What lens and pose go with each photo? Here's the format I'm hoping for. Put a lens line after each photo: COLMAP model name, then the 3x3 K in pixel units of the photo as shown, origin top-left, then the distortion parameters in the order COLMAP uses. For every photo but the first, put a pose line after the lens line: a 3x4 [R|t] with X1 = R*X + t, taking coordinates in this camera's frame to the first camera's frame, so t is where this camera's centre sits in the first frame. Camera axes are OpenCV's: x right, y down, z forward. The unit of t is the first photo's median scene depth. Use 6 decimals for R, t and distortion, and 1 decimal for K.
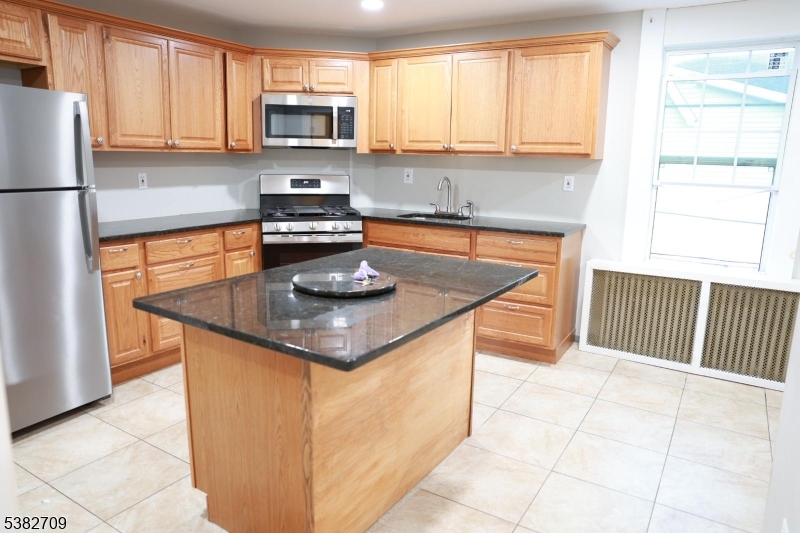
lens RADIAL K [[553.0, 0, 401.6], [0, 553.0, 267.3], [0, 0, 1]] dist [-0.107336, 0.082858]
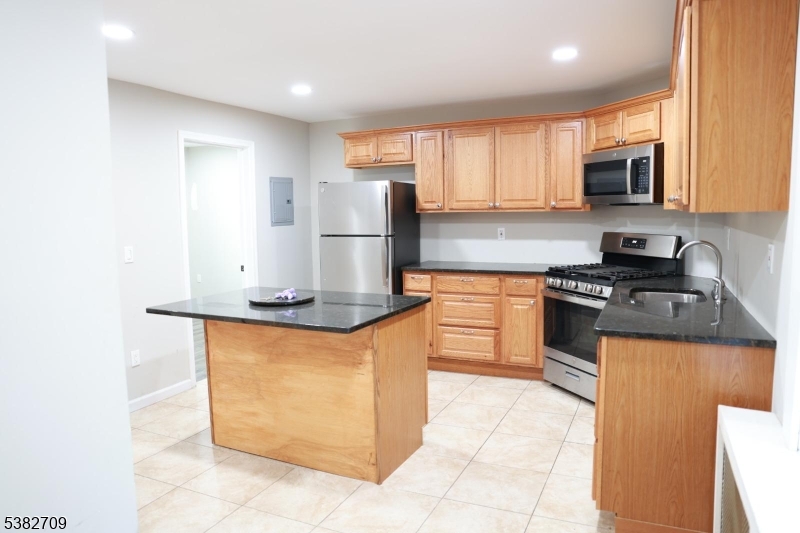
lens RADIAL K [[553.0, 0, 399.4], [0, 553.0, 265.1], [0, 0, 1]] dist [-0.107336, 0.082858]
pose [[0.101082, 0.077262, -0.991873, 0.848316], [-0.176491, 0.982559, 0.058551, -0.125226], [0.979098, 0.169139, 0.112955, 0.649957]]
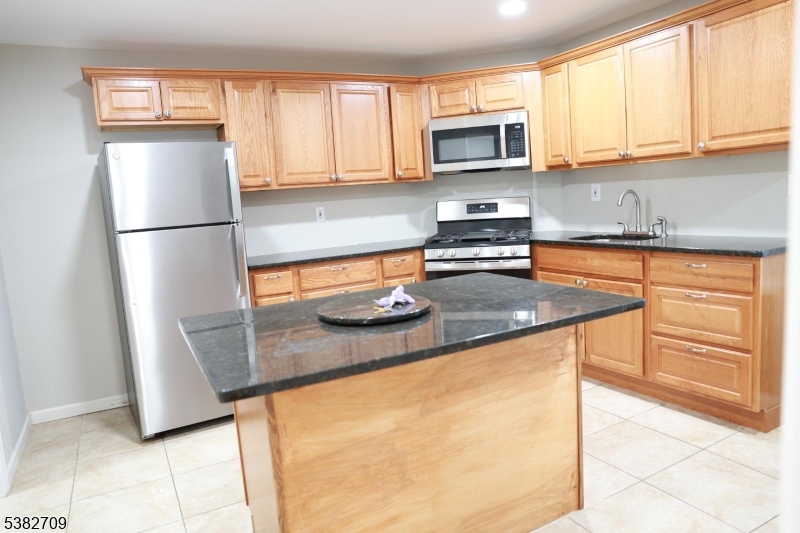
lens RADIAL K [[553.0, 0, 394.9], [0, 553.0, 265.7], [0, 0, 1]] dist [-0.107336, 0.082858]
pose [[0.860545, -0.015103, -0.509151, 0.224551], [-0.014864, 0.998390, -0.054738, 0.002652], [0.509158, 0.054673, 0.858935, 0.132409]]
